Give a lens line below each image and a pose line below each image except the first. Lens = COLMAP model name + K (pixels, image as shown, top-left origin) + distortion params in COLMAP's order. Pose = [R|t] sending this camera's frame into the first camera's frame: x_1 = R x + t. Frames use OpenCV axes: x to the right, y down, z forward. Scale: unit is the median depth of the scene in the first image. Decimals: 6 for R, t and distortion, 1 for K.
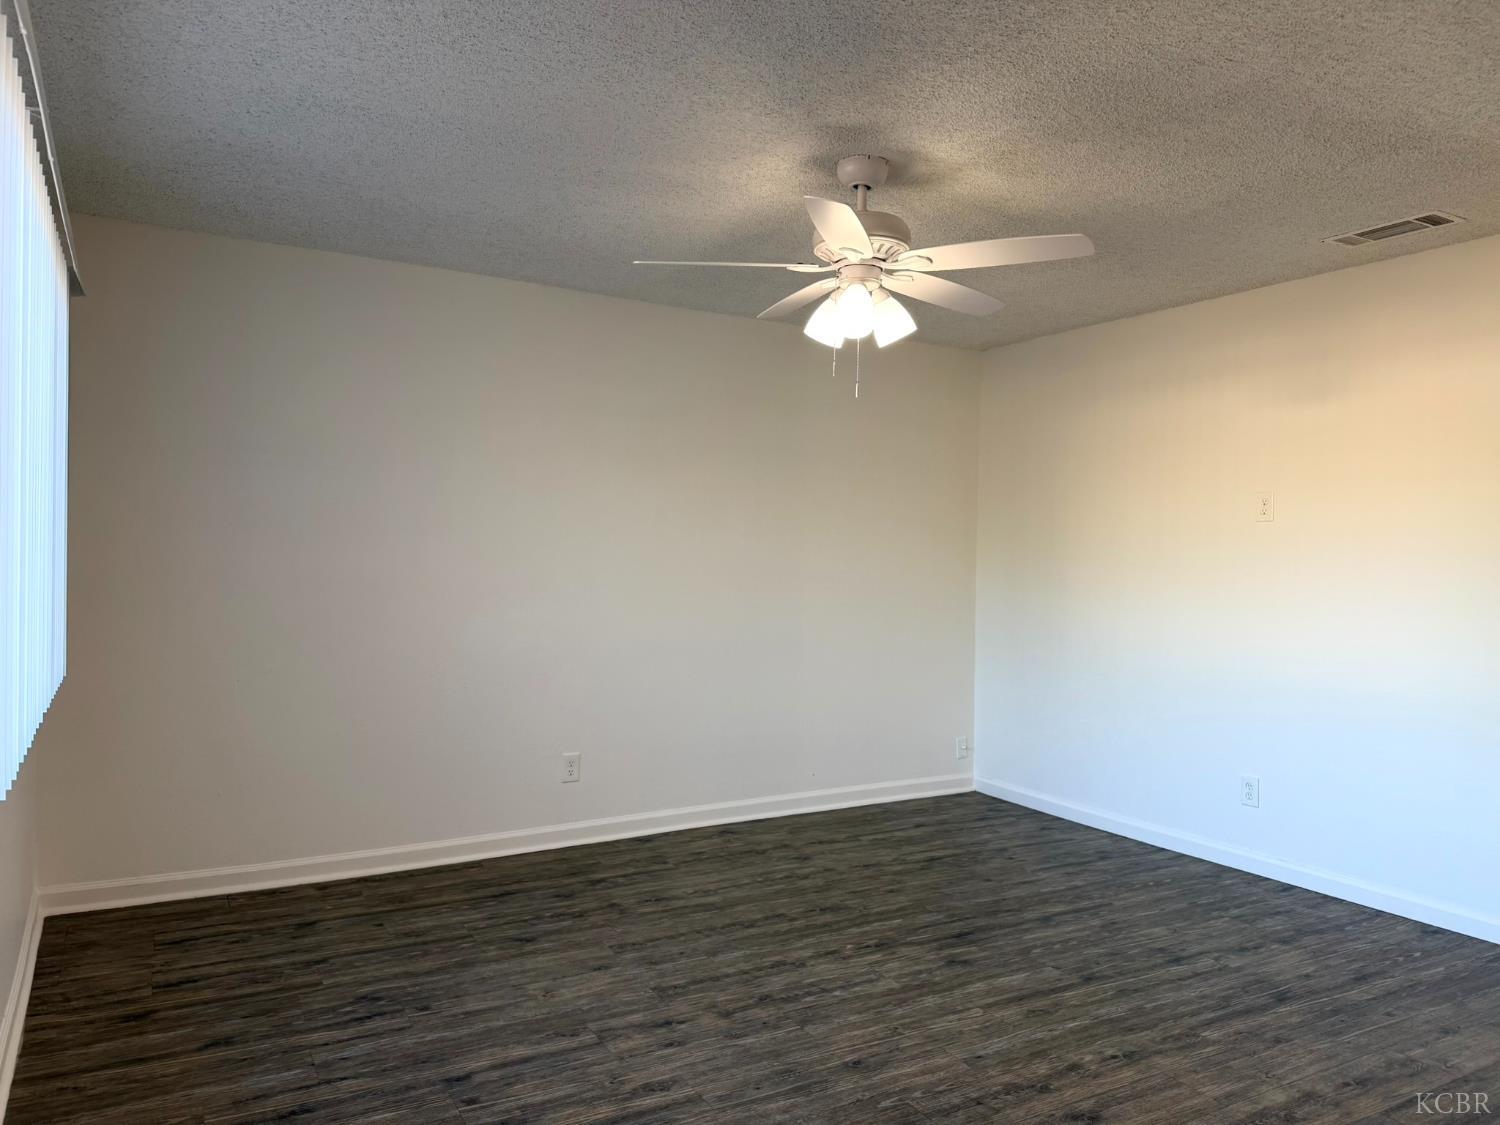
lens RADIAL K [[1051.3, 0, 750.4], [0, 1051.3, 568.8], [0, 0, 1]] dist [0.039393, -0.054697]
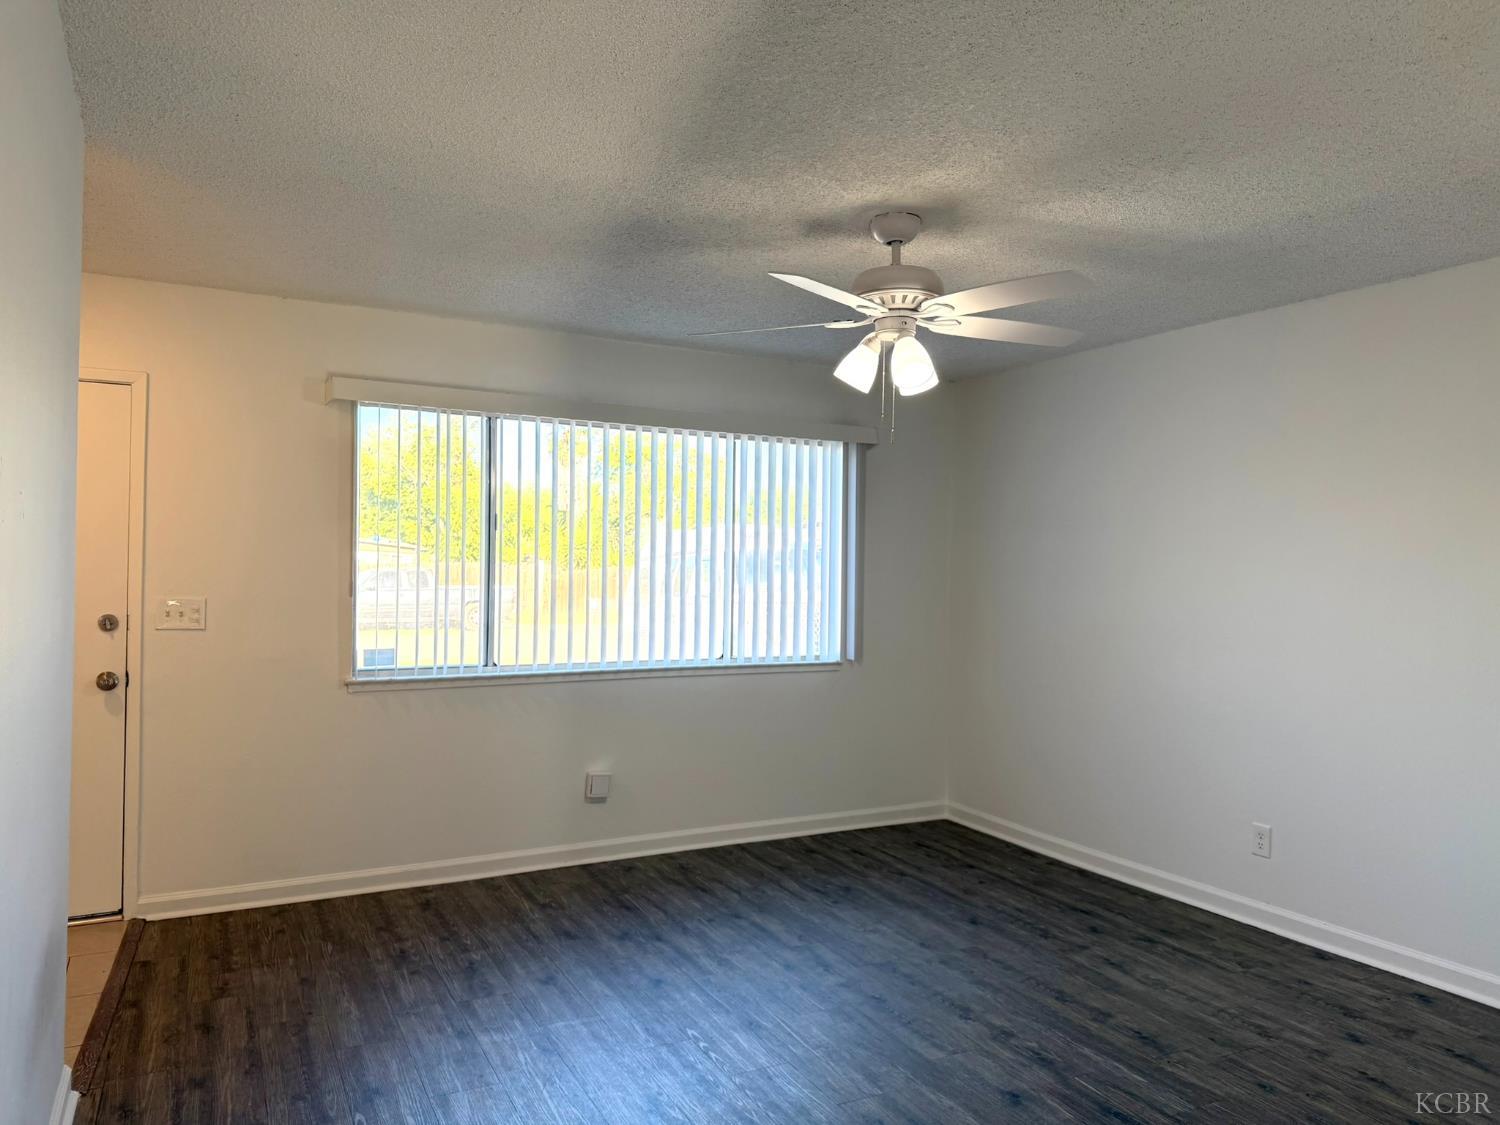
lens RADIAL K [[1051.3, 0, 759.2], [0, 1051.3, 560.4], [0, 0, 1]] dist [0.039393, -0.054697]
pose [[-0.009578, -0.017985, -0.999792, 0.931445], [-0.043457, 0.998901, -0.017553, -0.018094], [0.999009, 0.043280, -0.010349, 0.724761]]
